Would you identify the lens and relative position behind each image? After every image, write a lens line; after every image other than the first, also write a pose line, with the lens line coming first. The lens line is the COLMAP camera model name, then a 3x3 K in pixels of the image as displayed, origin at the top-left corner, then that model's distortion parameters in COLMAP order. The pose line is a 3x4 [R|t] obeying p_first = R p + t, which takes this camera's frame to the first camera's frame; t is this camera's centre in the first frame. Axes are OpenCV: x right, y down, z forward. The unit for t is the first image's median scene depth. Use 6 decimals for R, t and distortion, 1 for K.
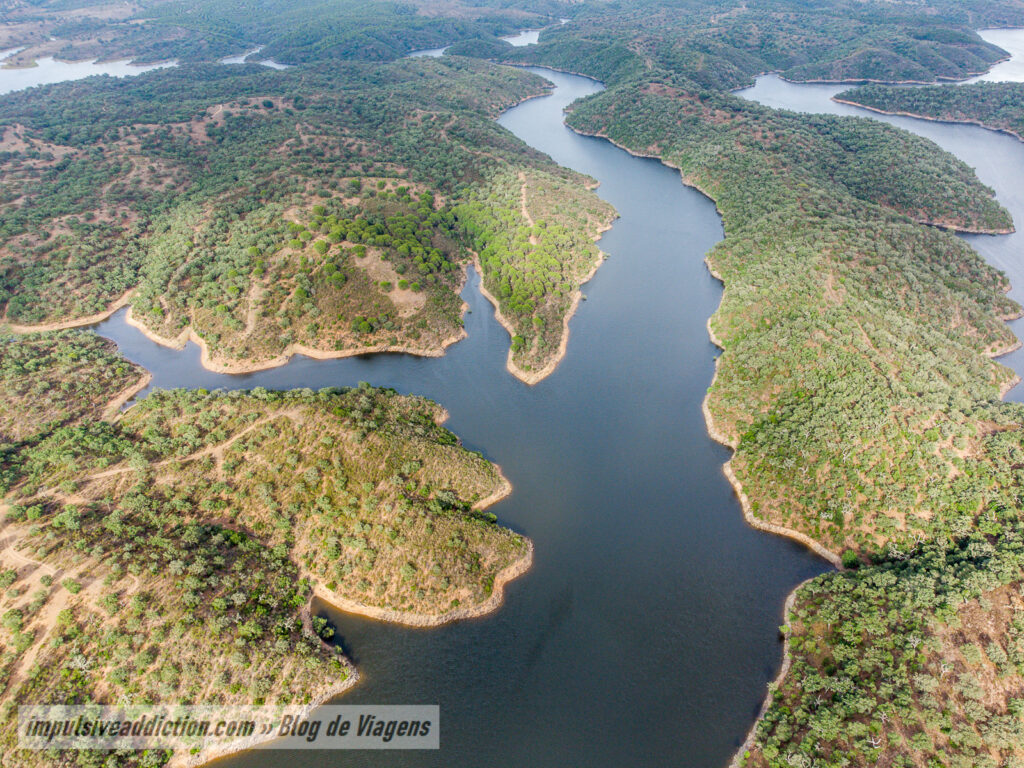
lens RADIAL K [[763.5, 0, 515.2], [0, 763.5, 388.9], [0, 0, 1]] dist [0.020423, 0.005742]
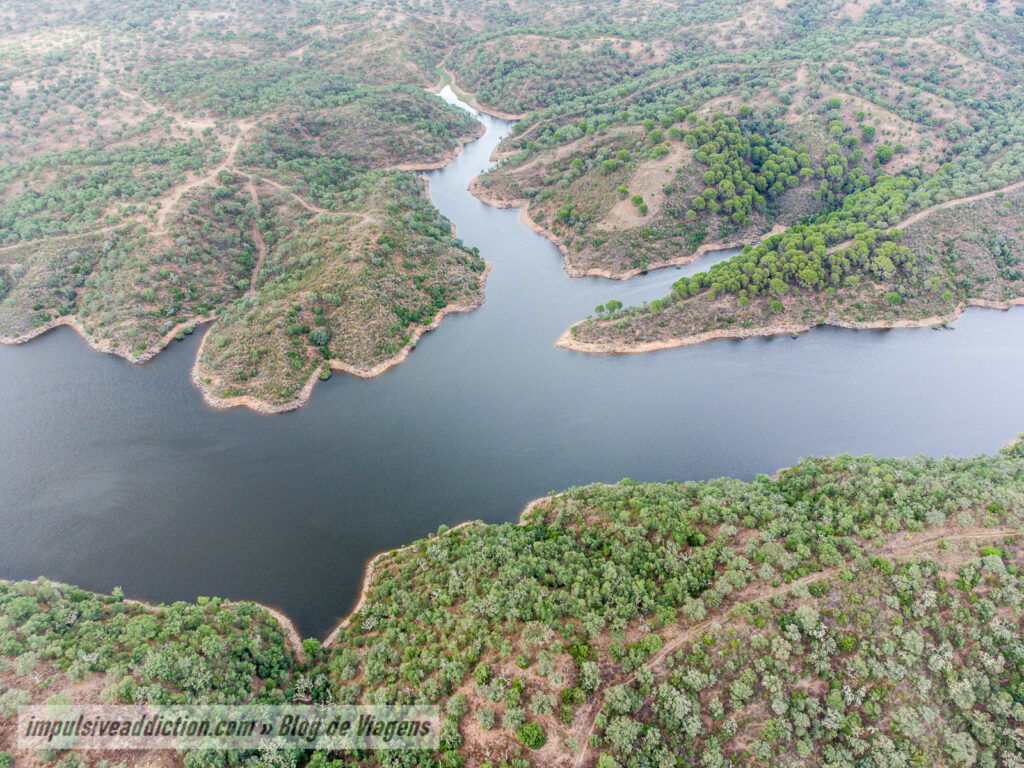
lens RADIAL K [[763.5, 0, 512.2], [0, 763.5, 382.6], [0, 0, 1]] dist [0.020423, 0.005742]
pose [[0.366147, 0.603828, -0.708046, 0.462227], [-0.486594, 0.772806, 0.407427, -0.216705], [0.793198, 0.195352, 0.576780, 0.324525]]
